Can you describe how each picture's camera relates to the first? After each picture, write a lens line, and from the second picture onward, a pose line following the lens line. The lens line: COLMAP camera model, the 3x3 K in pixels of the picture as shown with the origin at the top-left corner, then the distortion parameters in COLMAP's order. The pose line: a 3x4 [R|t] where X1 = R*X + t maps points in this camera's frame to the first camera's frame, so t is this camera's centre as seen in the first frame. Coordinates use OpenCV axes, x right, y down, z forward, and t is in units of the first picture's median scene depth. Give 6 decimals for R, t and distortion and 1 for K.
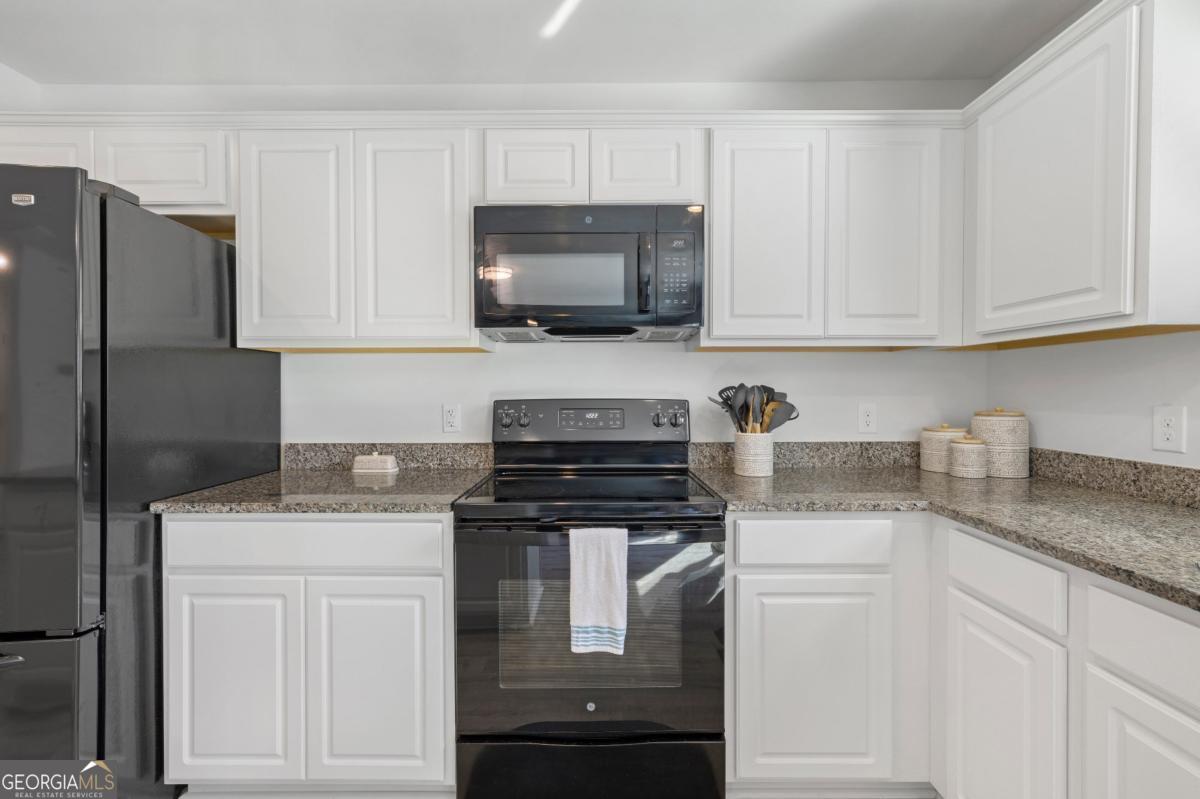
lens RADIAL K [[527.5, 0, 615.7], [0, 527.5, 396.8], [0, 0, 1]] dist [-0.001890, 0.000375]
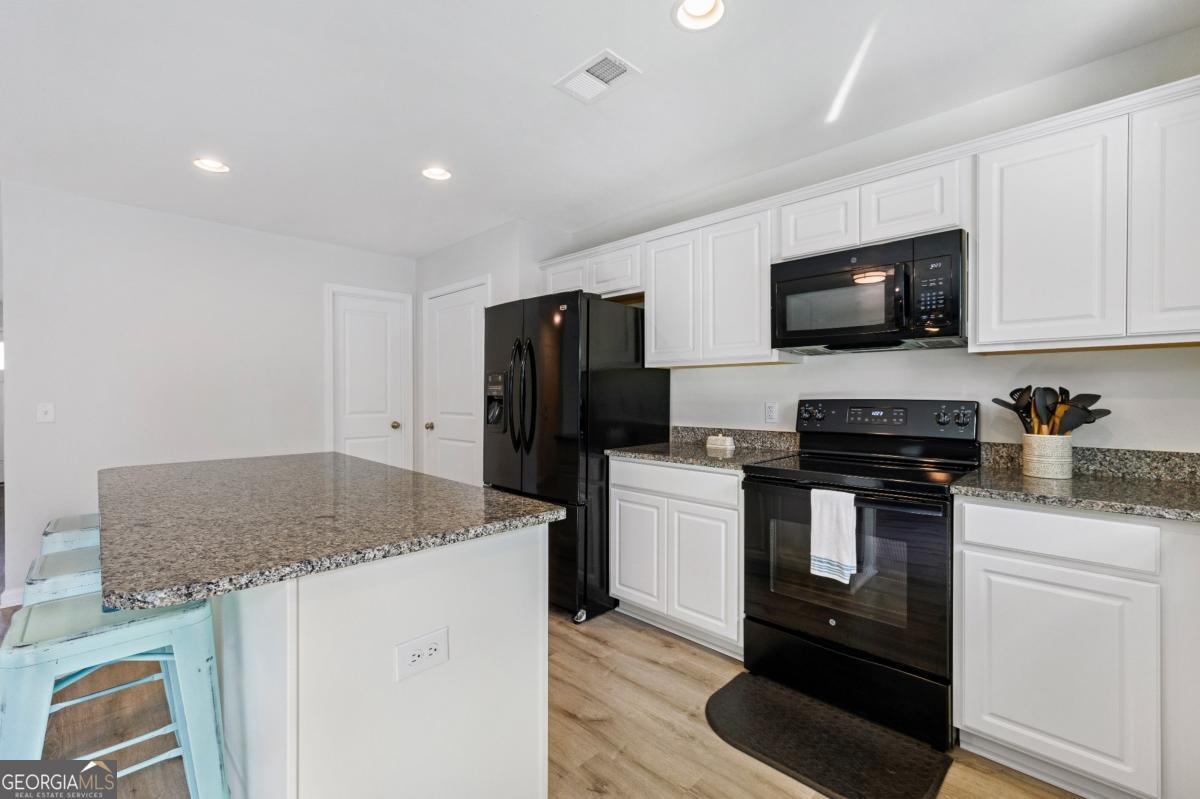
lens RADIAL K [[514.6, 0, 600.0], [0, 514.6, 399.5], [0, 0, 1]] dist [0.003611, 0.001266]
pose [[0.711750, 0.009674, -0.702366, 0.368278], [-0.008462, 0.999951, 0.005199, 0.003519], [0.702382, 0.002243, 0.711797, -0.308872]]
